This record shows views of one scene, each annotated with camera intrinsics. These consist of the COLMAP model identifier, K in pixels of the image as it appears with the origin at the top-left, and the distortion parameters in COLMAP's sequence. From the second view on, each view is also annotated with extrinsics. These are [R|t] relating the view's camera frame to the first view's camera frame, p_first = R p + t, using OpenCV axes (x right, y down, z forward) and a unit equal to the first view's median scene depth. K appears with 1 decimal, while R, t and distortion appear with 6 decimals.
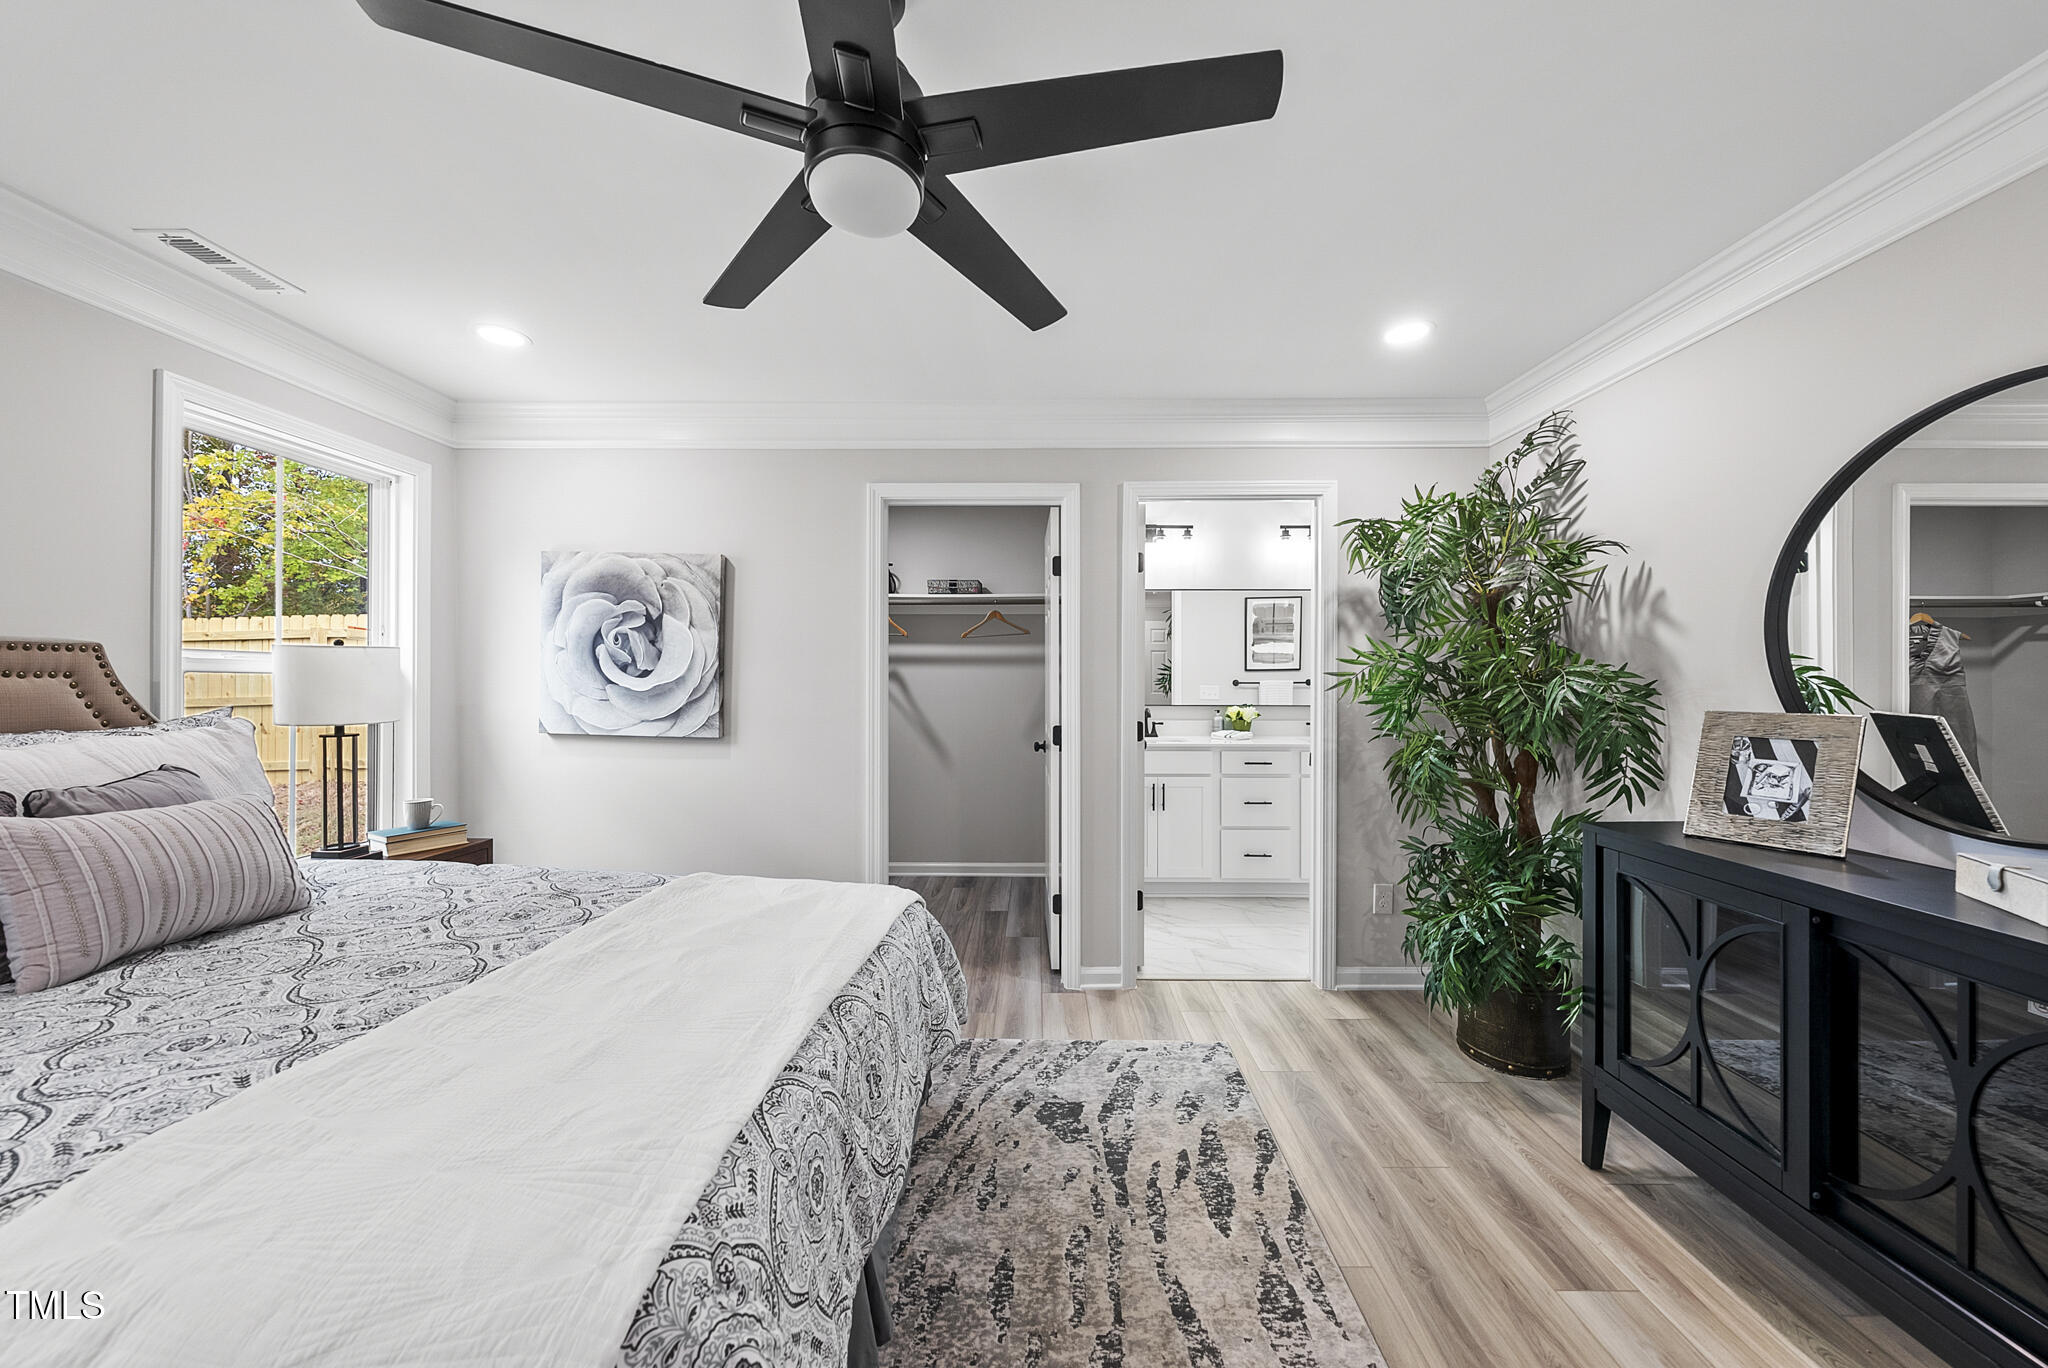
lens RADIAL K [[718.5, 0, 1021.5], [0, 718.5, 680.4], [0, 0, 1]] dist [-0.001942, -0.000036]
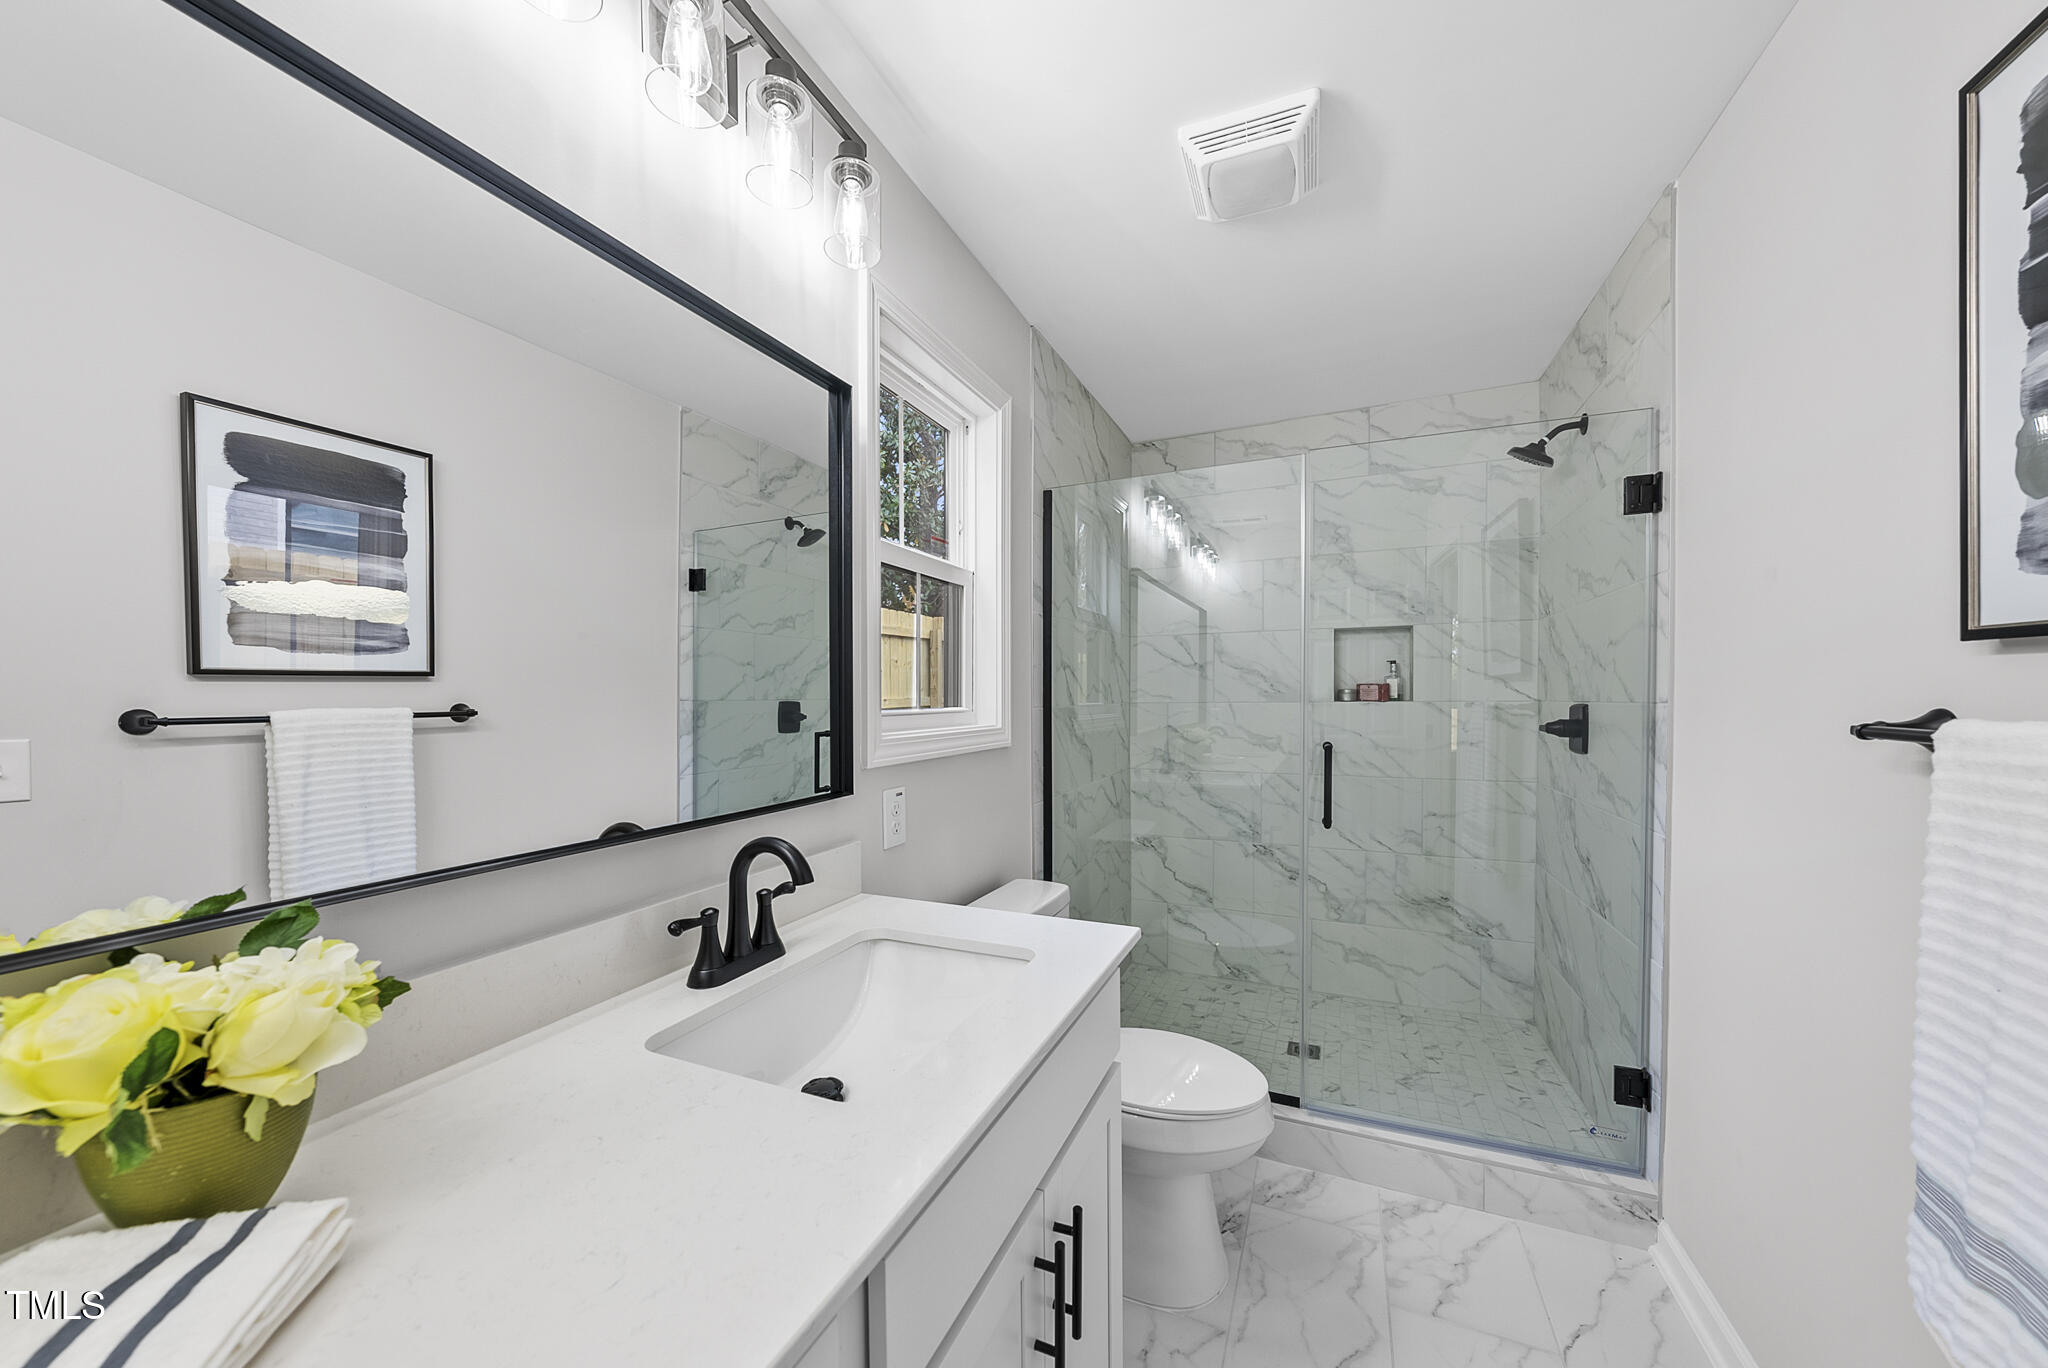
lens RADIAL K [[714.3, 0, 1023.4], [0, 714.3, 710.1], [0, 0, 1]] dist [-0.001696, -0.000373]
pose [[0.384861, -0.022059, 0.922711, 0.473733], [0.009388, 0.999756, 0.019985, -0.007619], [-0.922927, 0.000971, 0.384974, 1.559907]]
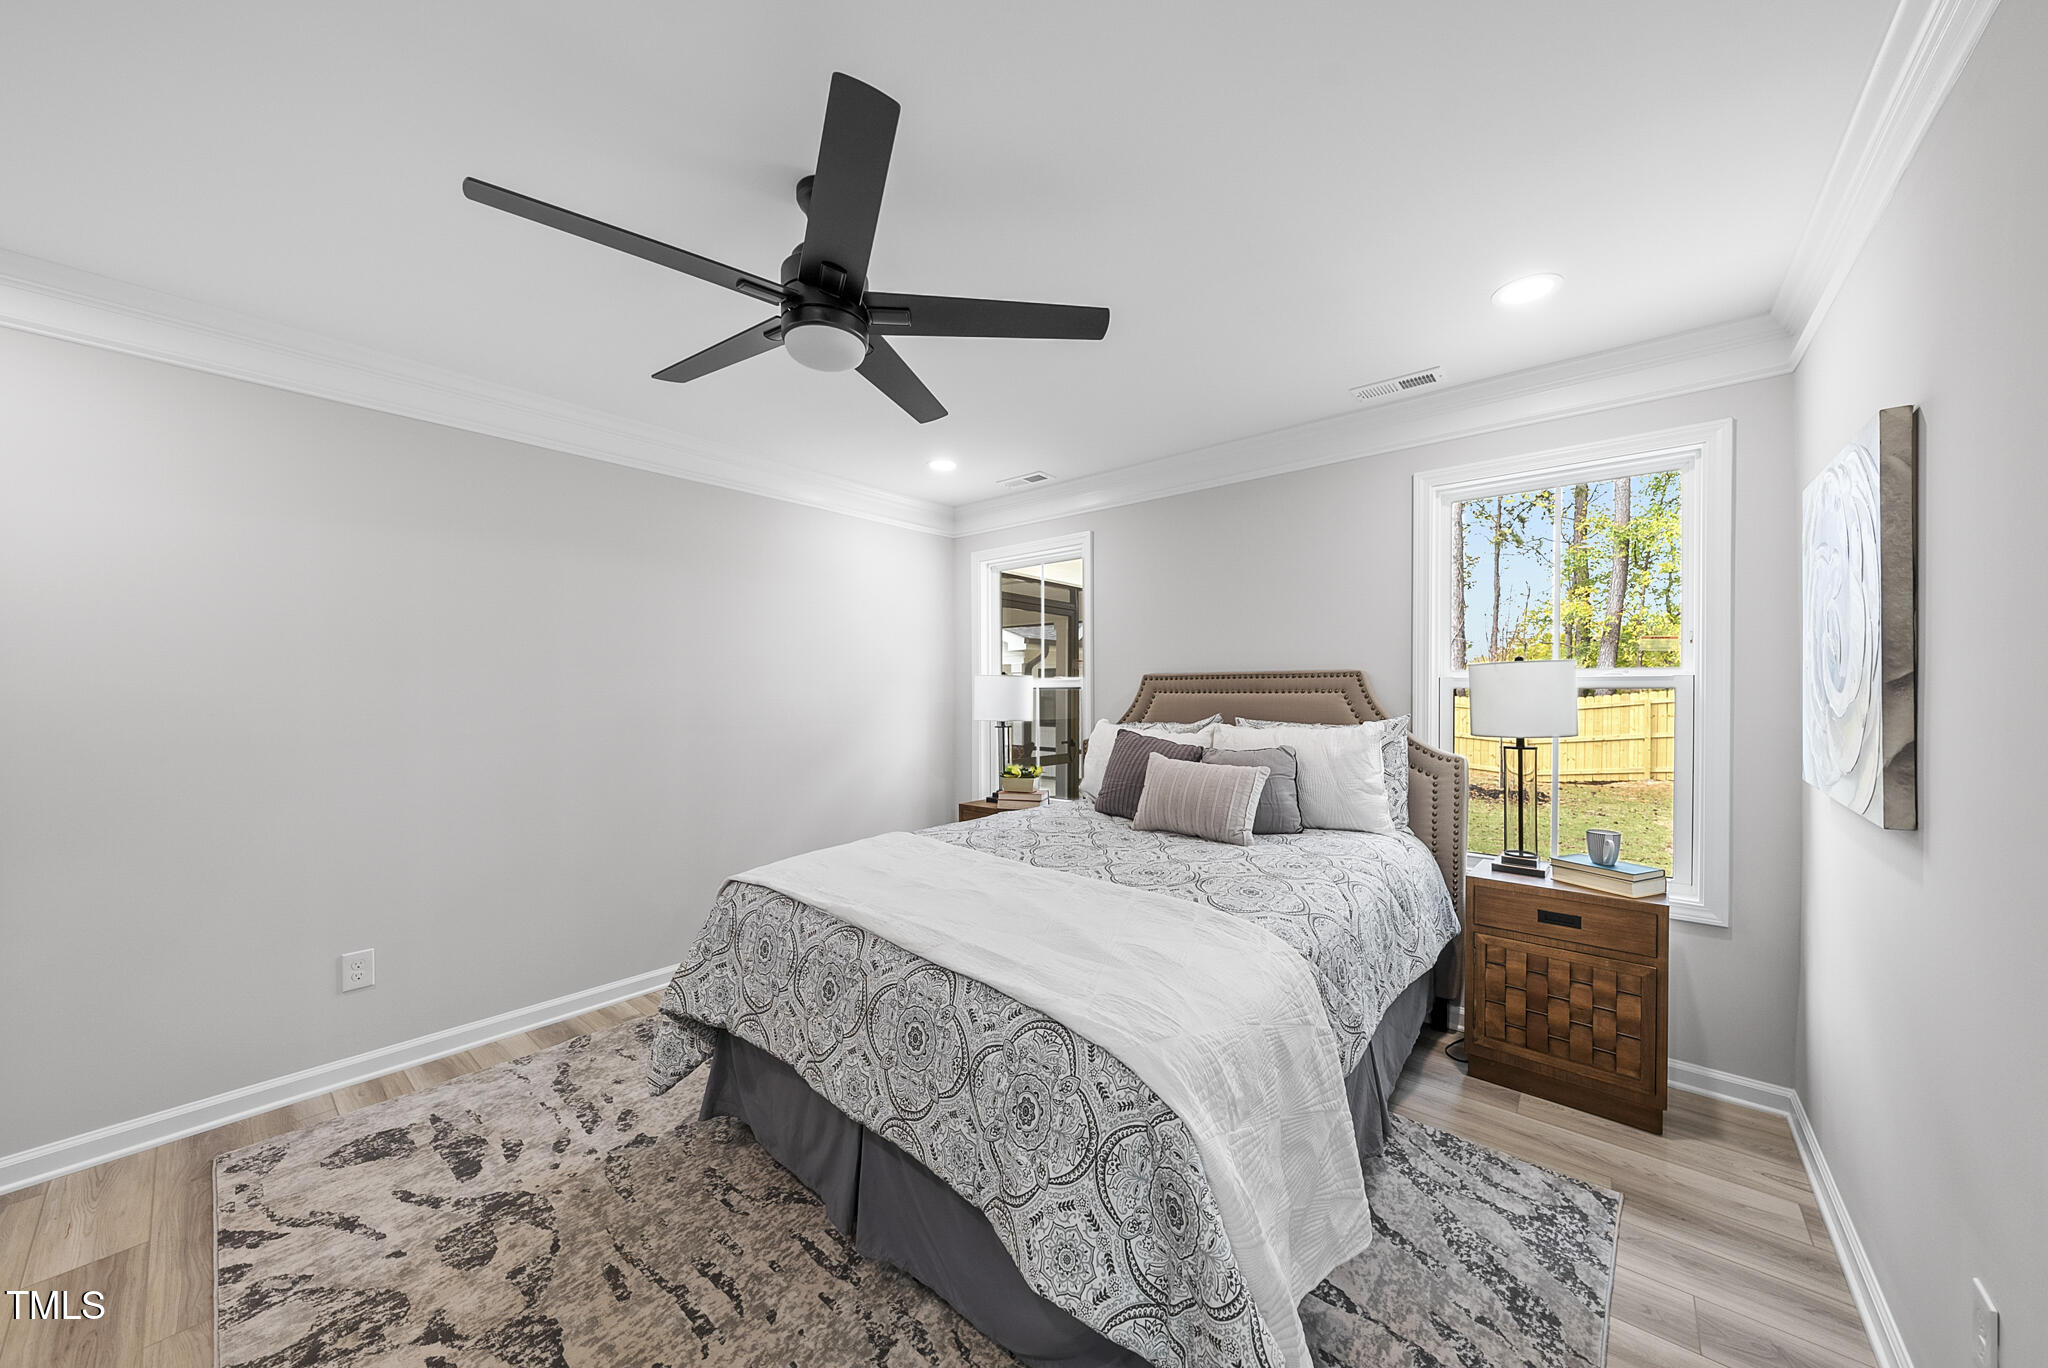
lens RADIAL K [[704.1, 0, 1022.8], [0, 704.1, 696.9], [0, 0, 1]] dist [-0.000556, -0.000023]
pose [[-0.627339, 0.005714, -0.778725, 0.299448], [-0.002215, 0.999956, 0.009121, -0.005457], [0.778743, 0.007447, -0.627299, 1.062442]]
